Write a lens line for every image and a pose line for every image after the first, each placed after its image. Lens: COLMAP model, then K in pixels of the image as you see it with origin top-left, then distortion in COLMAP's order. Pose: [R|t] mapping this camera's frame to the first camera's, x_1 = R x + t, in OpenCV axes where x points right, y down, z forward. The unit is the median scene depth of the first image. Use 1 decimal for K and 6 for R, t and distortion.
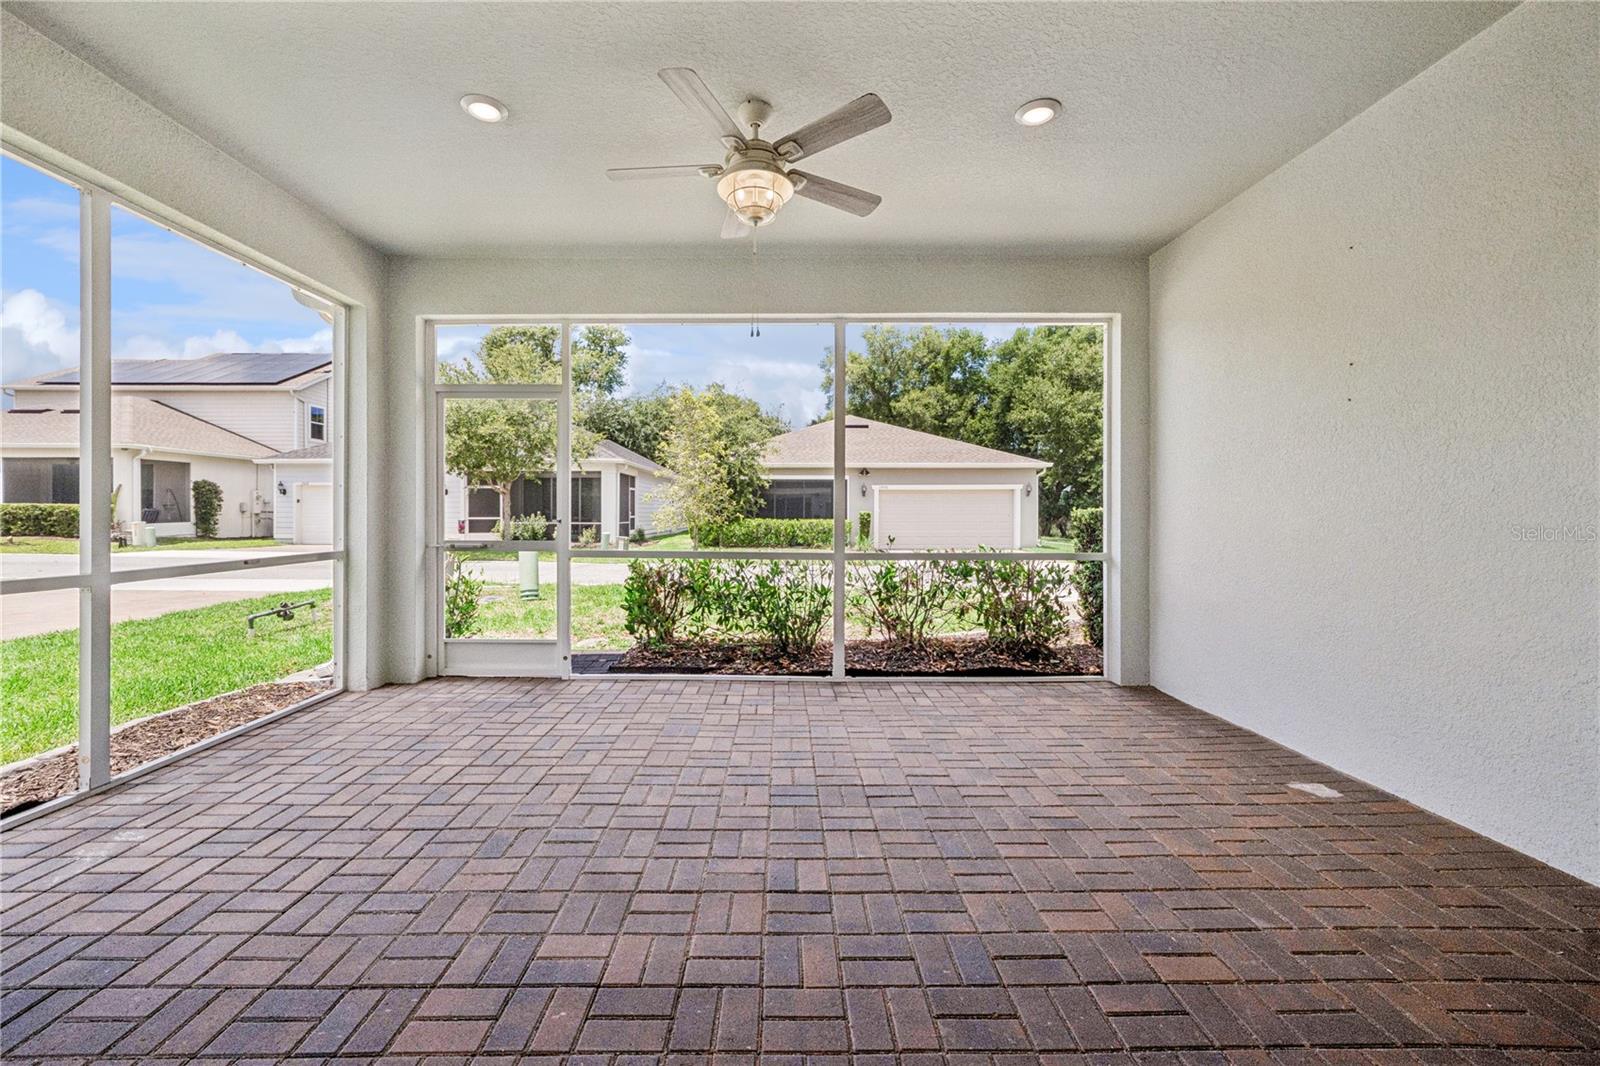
lens RADIAL K [[641.5, 0, 782.7], [0, 641.5, 512.4], [0, 0, 1]] dist [-0.009345, 0.003117]
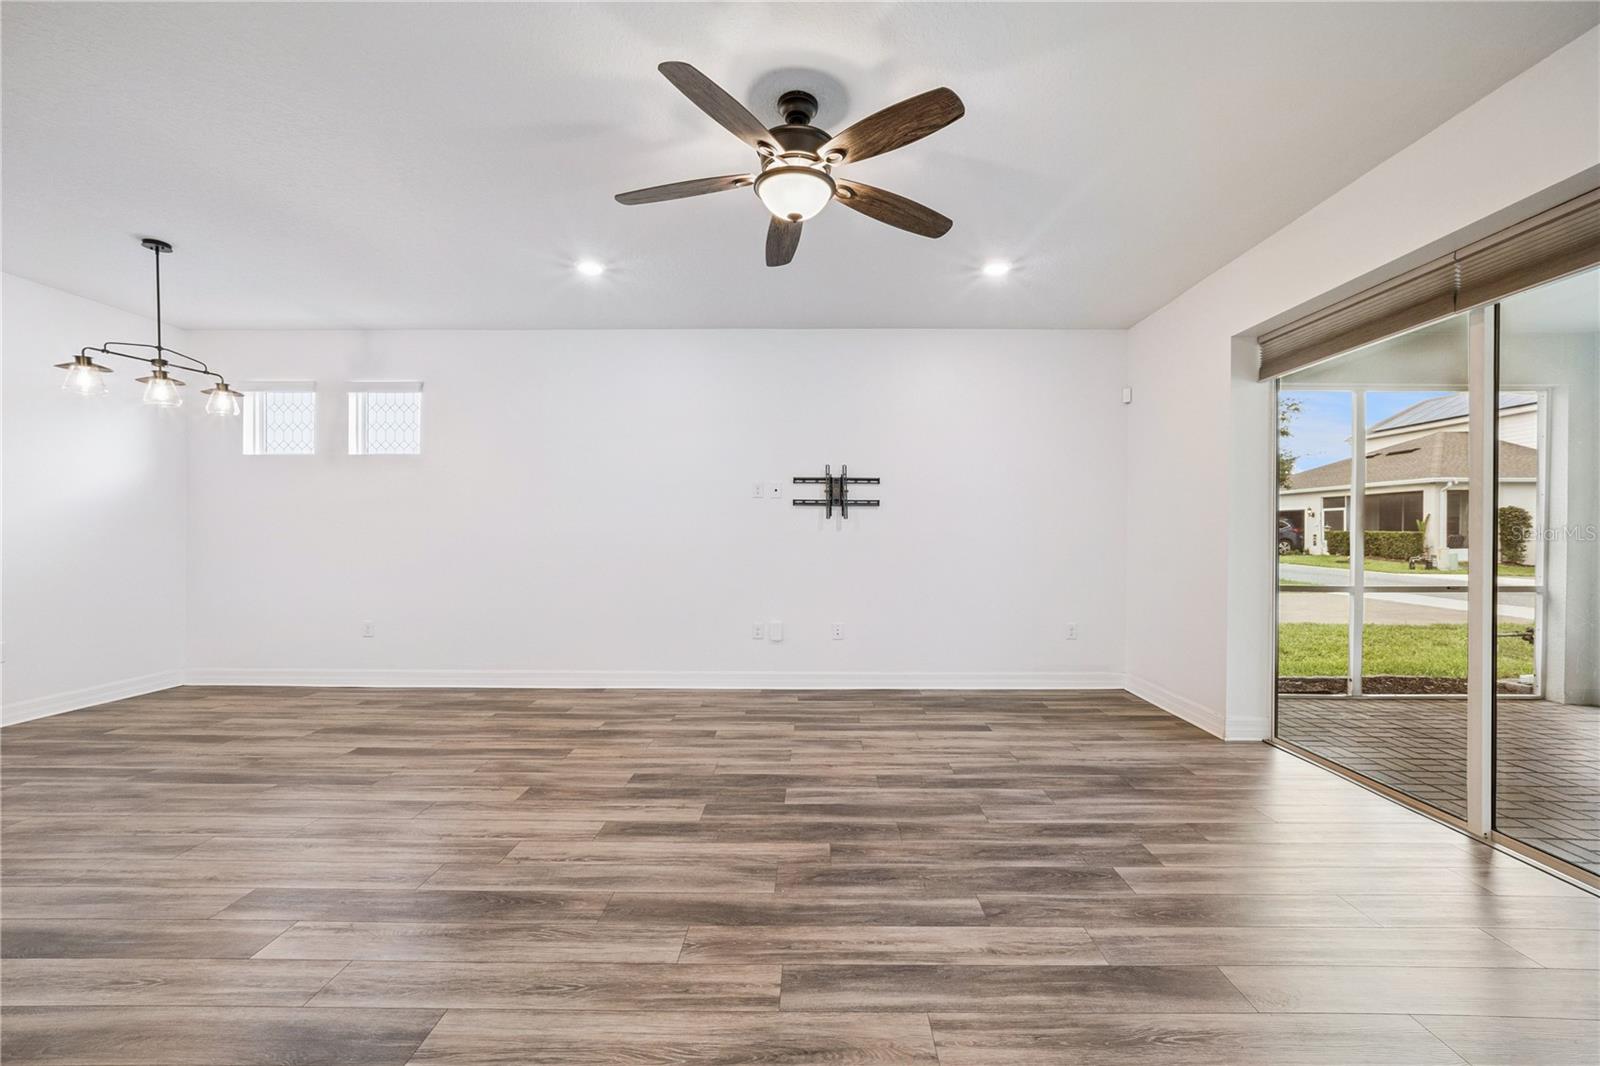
lens RADIAL K [[641.5, 0, 812.6], [0, 641.5, 538.7], [0, 0, 1]] dist [-0.009345, 0.003117]
pose [[-0.013967, 0.006884, -0.999879, 0.523834], [-0.000353, 0.999976, 0.006889, -0.037252], [0.999902, 0.000449, -0.013965, -0.372022]]
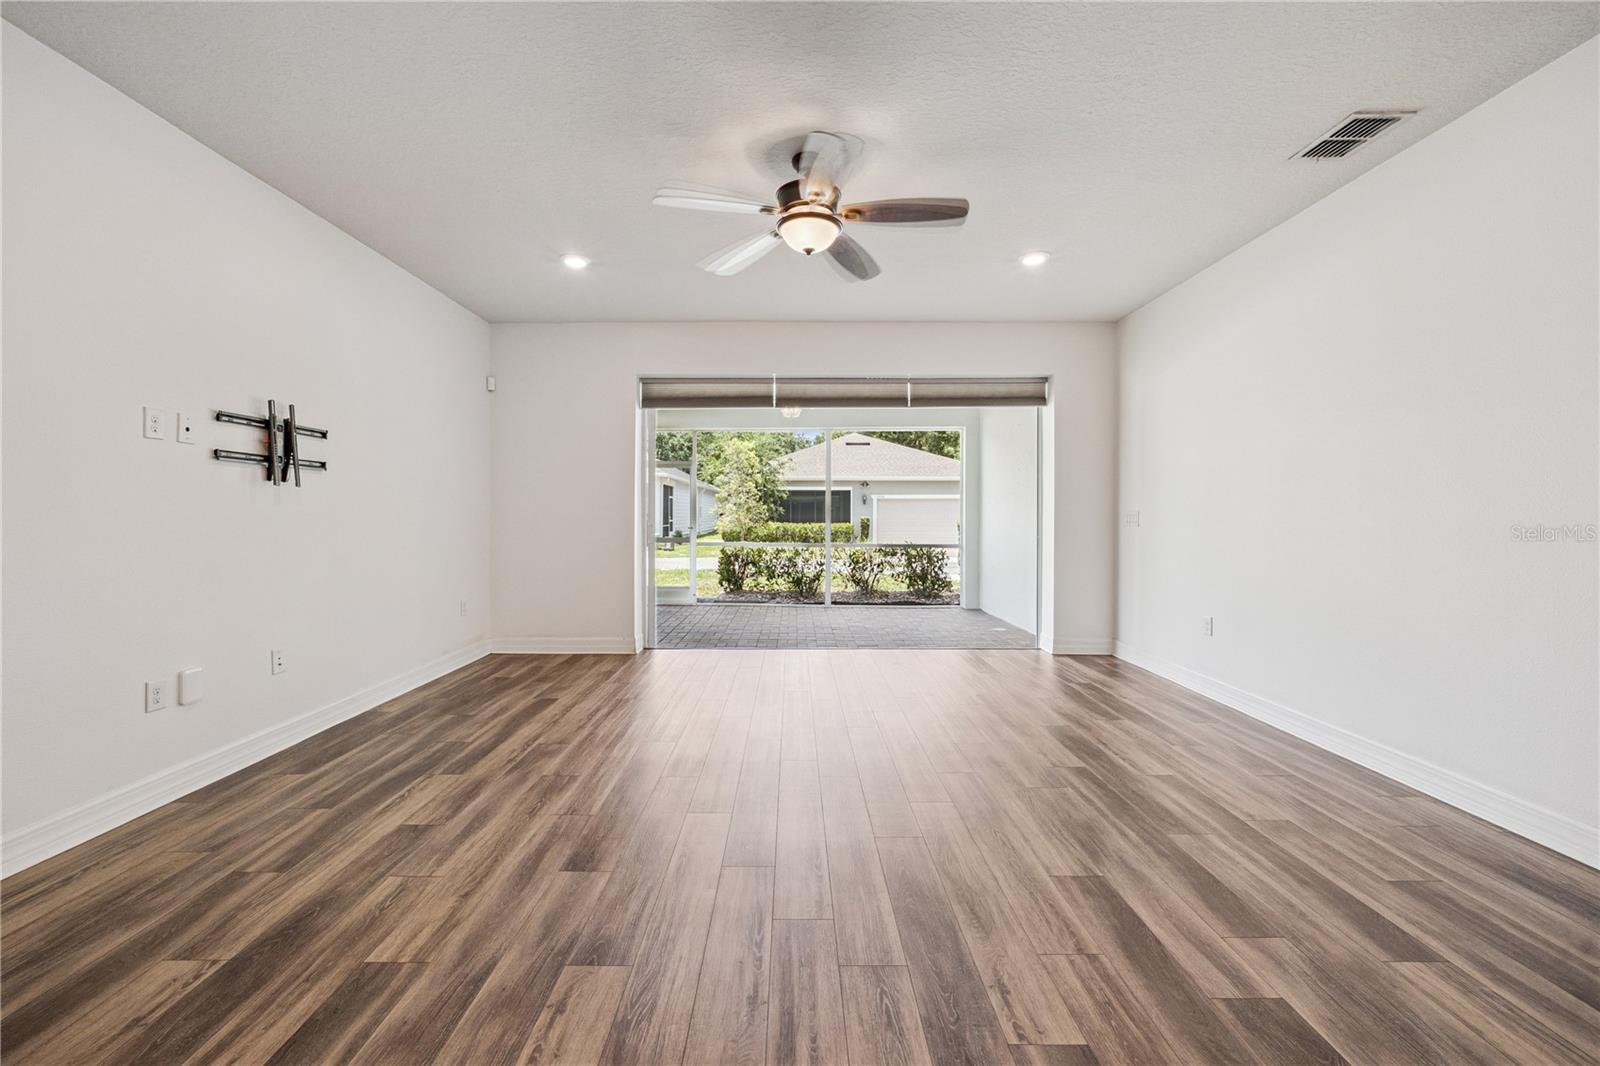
lens RADIAL K [[641.5, 0, 784.2], [0, 641.5, 514.6], [0, 0, 1]] dist [-0.009345, 0.003117]
pose [[0.999828, -0.000625, -0.018514, -0.013931], [0.000653, 0.999999, 0.001510, -0.032545], [0.018513, -0.001522, 0.999827, -1.048407]]
